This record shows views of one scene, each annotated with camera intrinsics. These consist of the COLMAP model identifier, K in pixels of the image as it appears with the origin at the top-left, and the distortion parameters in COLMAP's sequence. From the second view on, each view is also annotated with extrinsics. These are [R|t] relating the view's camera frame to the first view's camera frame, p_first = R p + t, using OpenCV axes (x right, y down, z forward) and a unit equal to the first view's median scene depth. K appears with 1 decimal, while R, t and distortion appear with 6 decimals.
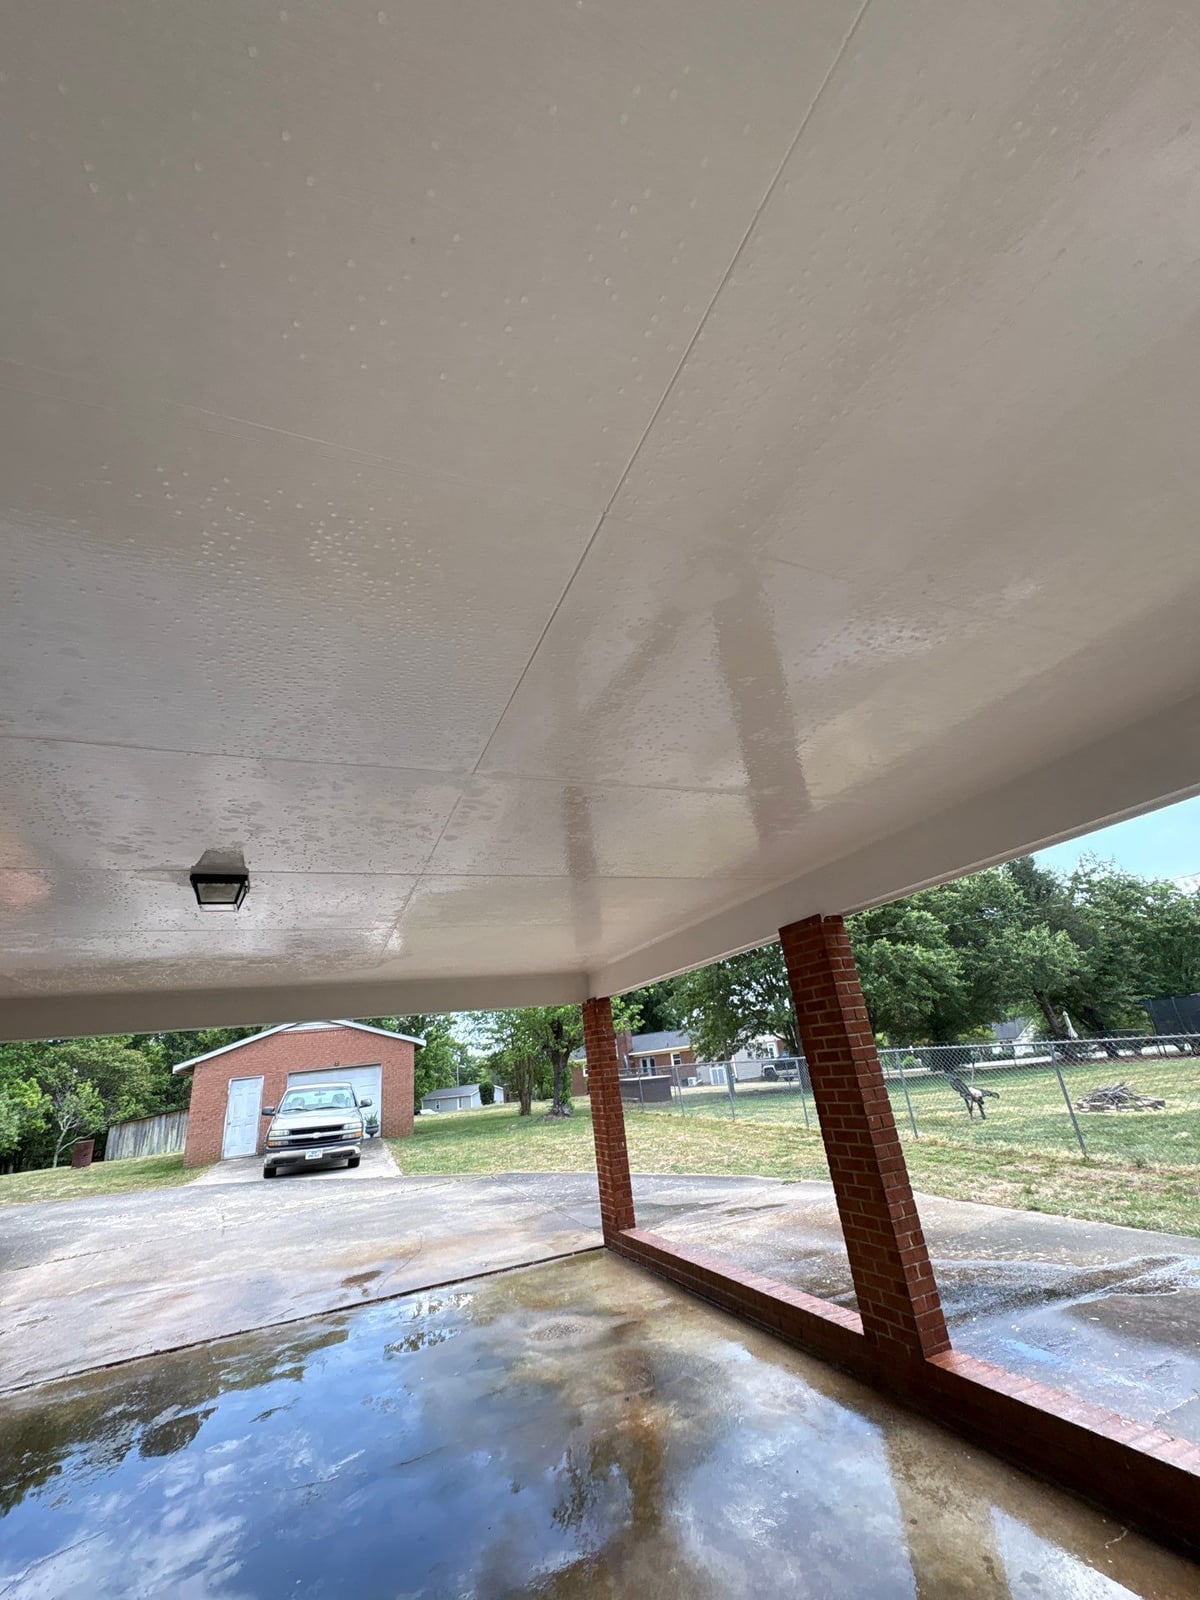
lens RADIAL K [[639.0, 0, 601.7], [0, 639.0, 799.1], [0, 0, 1]] dist [-0.000324, 0.000095]
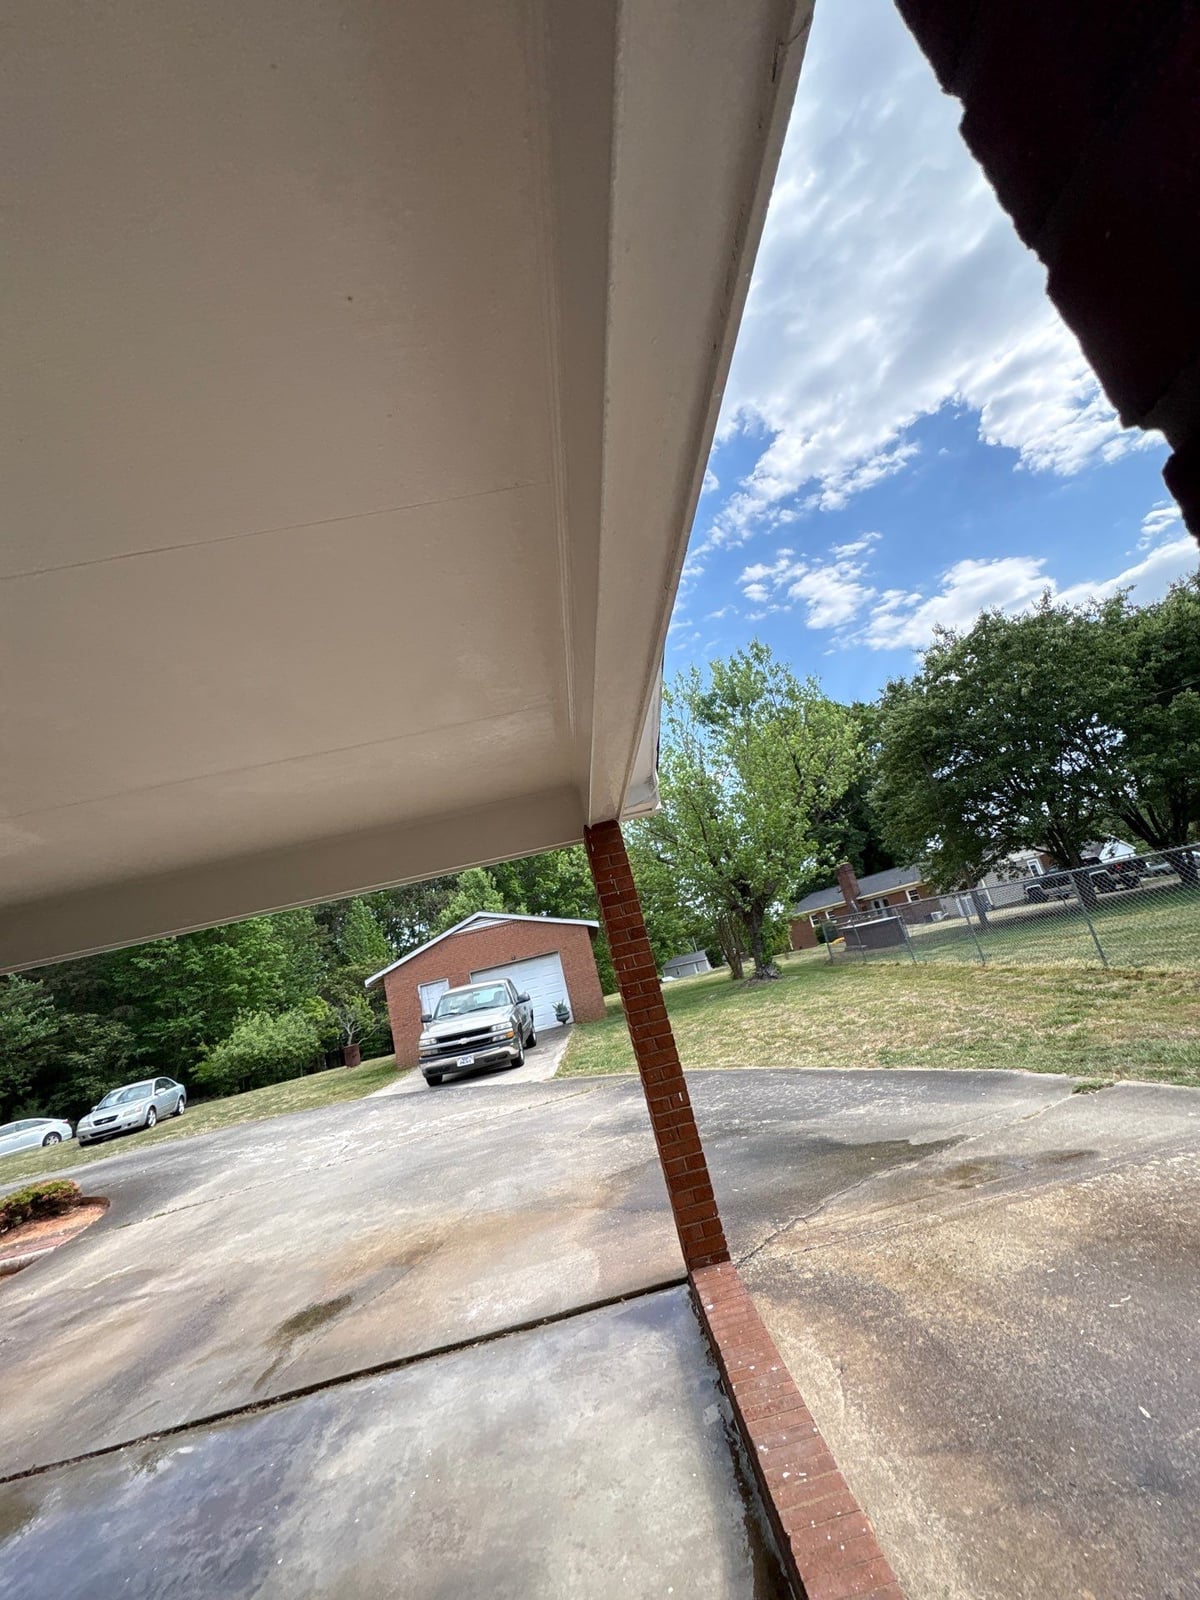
lens RADIAL K [[639.0, 0, 600.9], [0, 639.0, 800.1], [0, 0, 1]] dist [-0.000324, 0.000095]
pose [[0.925991, -0.203045, -0.318299, 0.114978], [0.261141, 0.953326, 0.151573, 0.154211], [0.272666, -0.223476, 0.935795, 0.377174]]
